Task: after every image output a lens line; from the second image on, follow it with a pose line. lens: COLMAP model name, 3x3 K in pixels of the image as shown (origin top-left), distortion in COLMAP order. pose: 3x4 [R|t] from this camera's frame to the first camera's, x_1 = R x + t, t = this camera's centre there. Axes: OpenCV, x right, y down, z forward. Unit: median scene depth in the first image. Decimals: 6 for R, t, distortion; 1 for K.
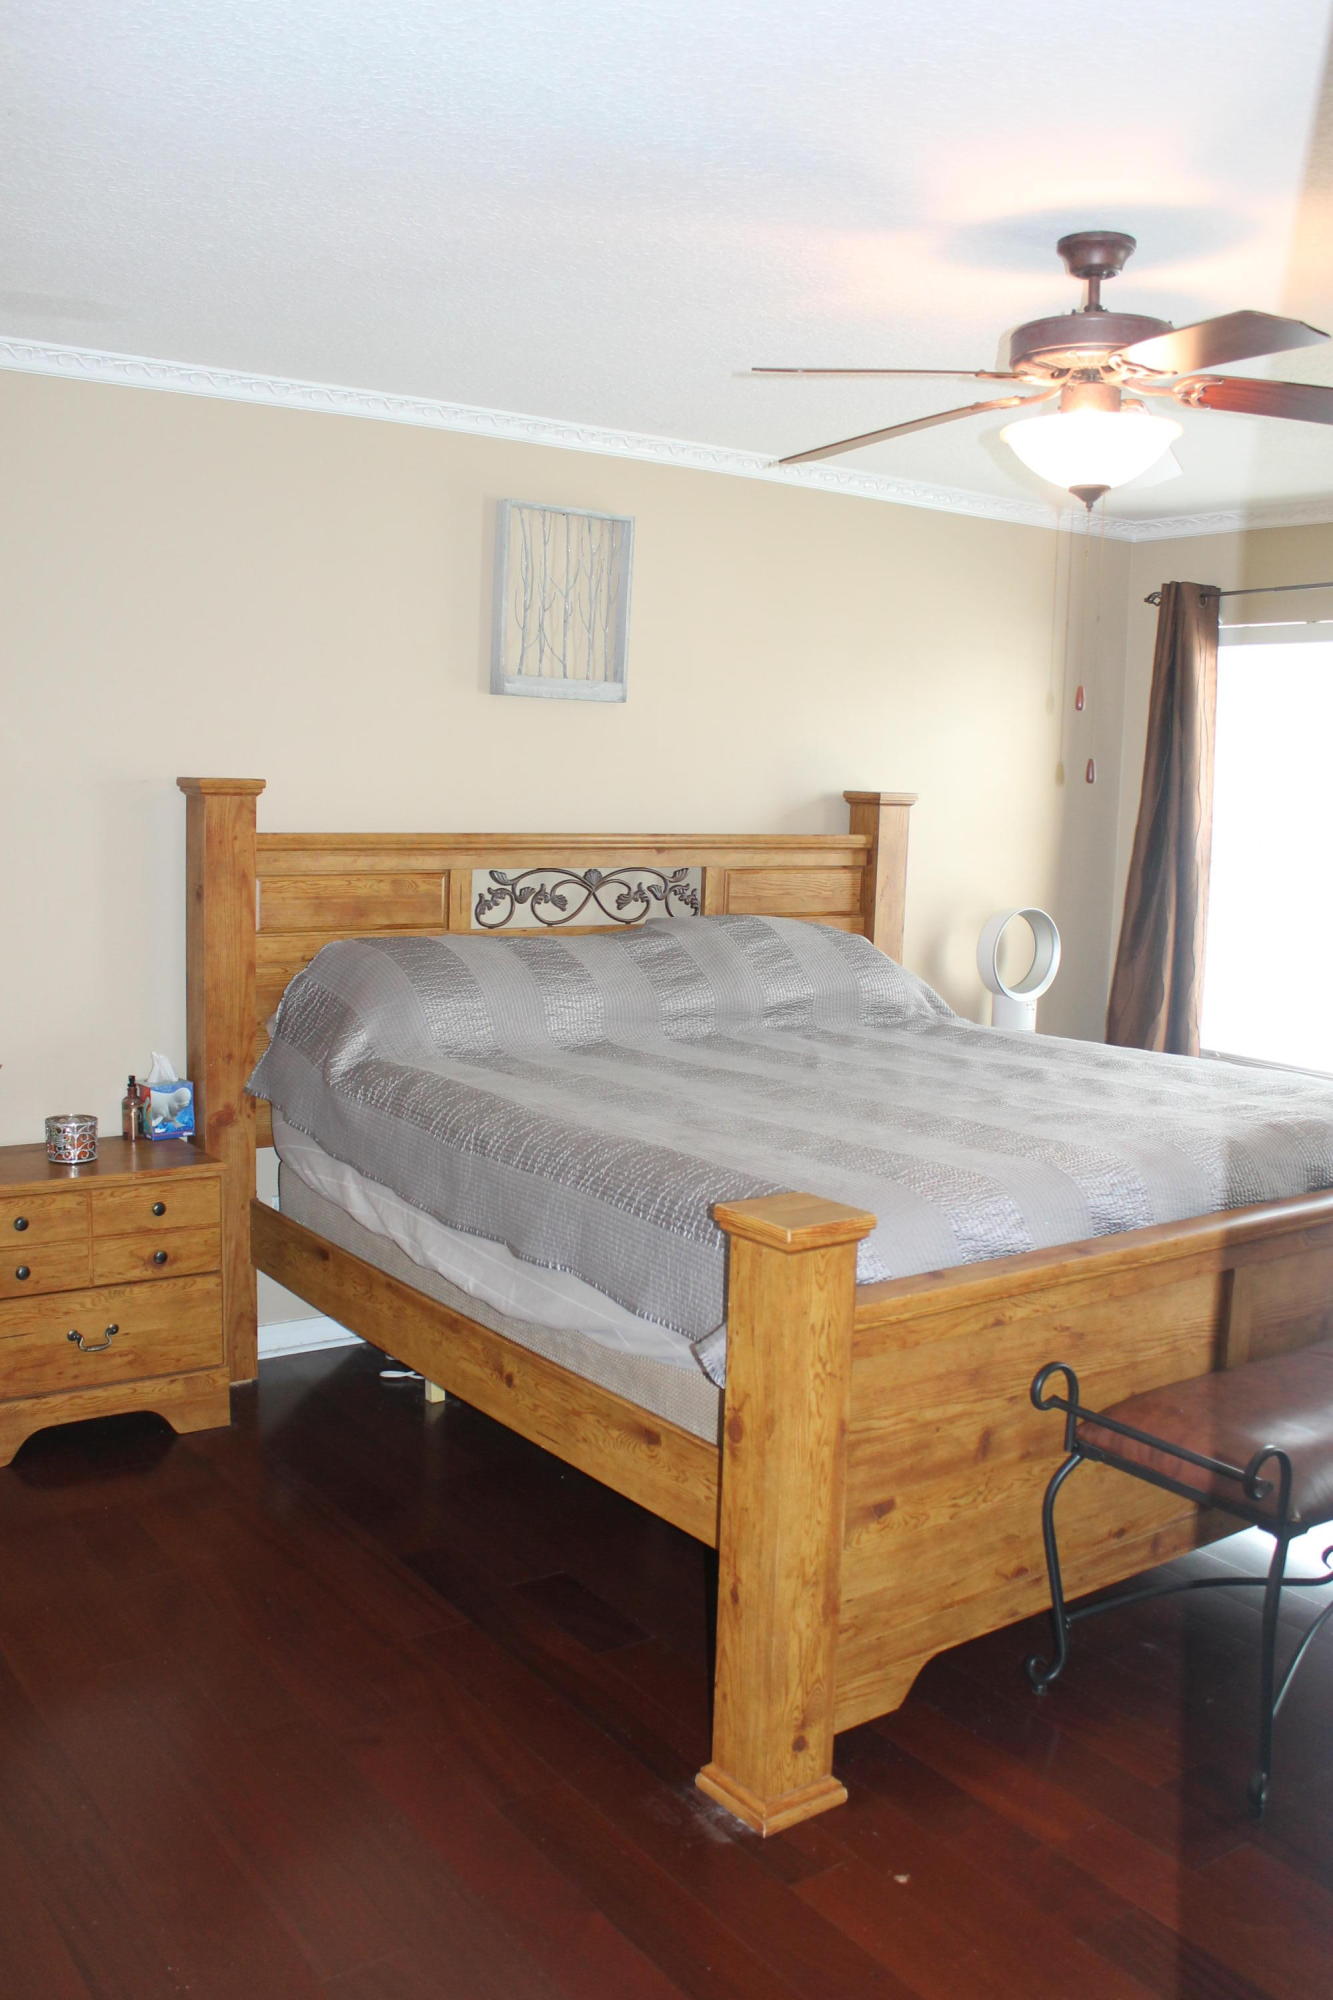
lens RADIAL K [[1739.3, 0, 671.7], [0, 1739.3, 996.3], [0, 0, 1]] dist [-0.148024, 0.112315]
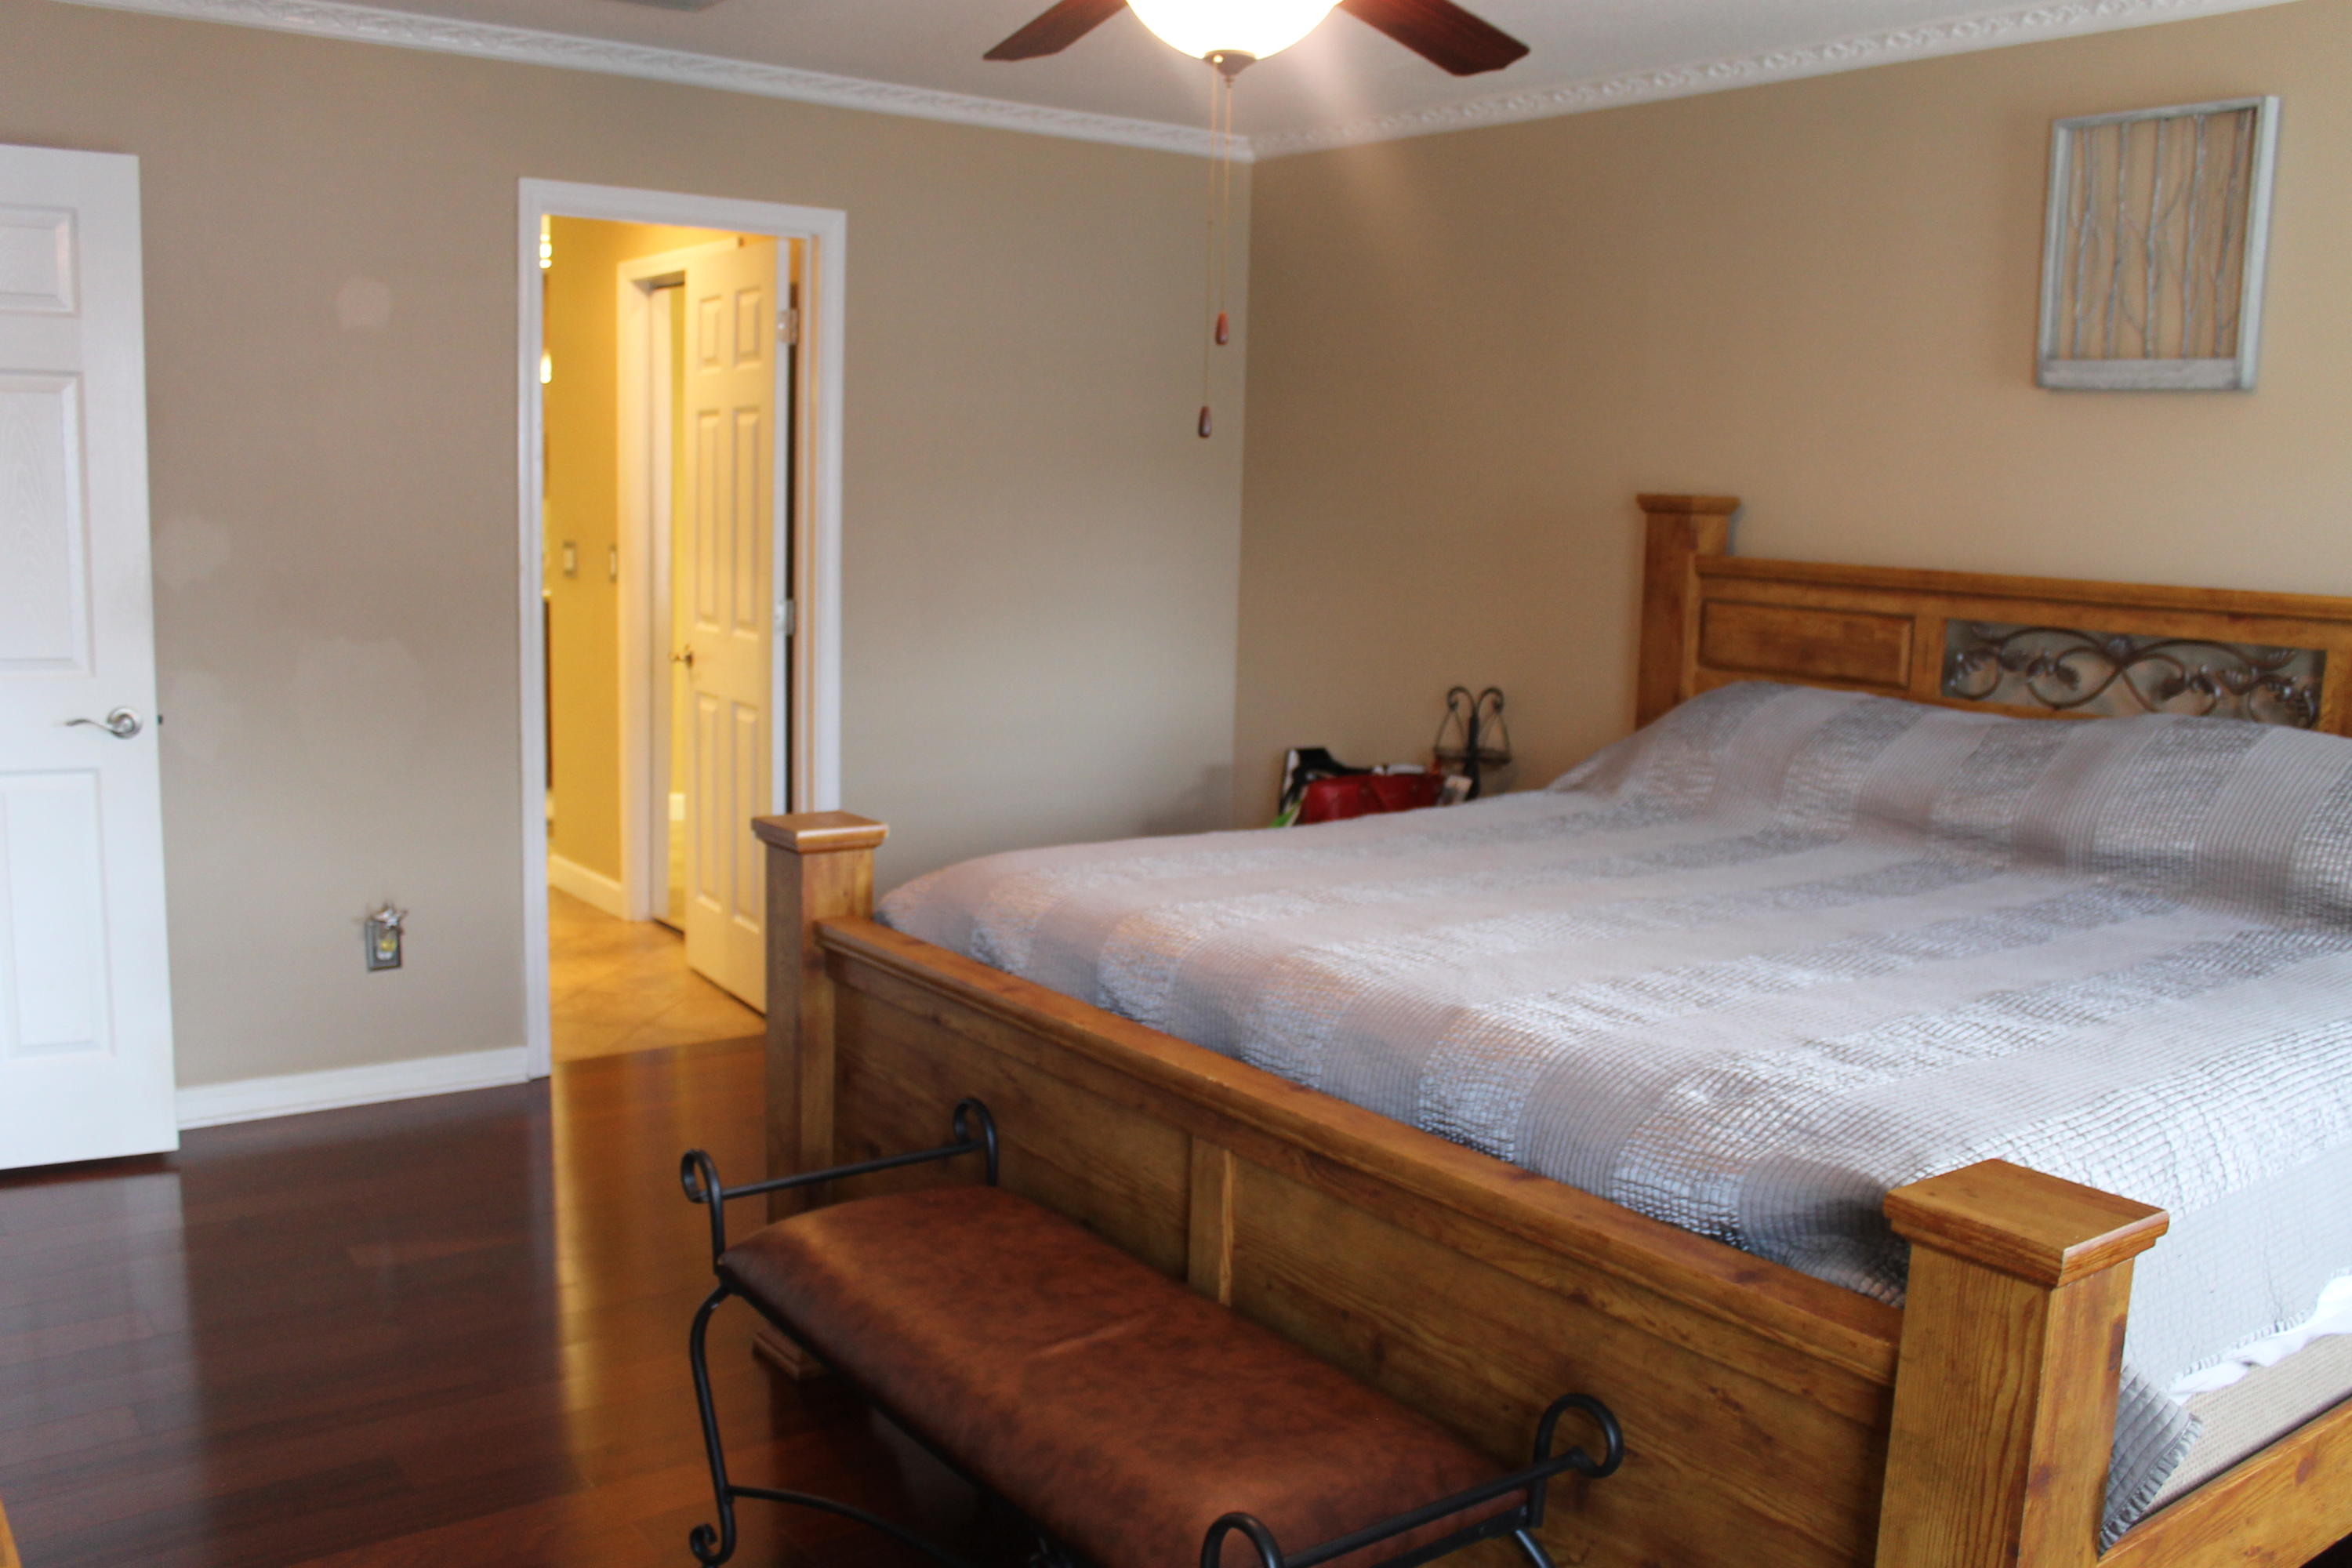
lens RADIAL K [[2045.4, 0, 1179.5], [0, 2045.4, 798.0], [0, 0, 1]] dist [-0.148024, 0.112315]
pose [[0.031875, 0.124337, -0.991728, 0.748348], [-0.155662, 0.980742, 0.117957, -0.046199], [0.987296, 0.150614, 0.050616, 0.621409]]
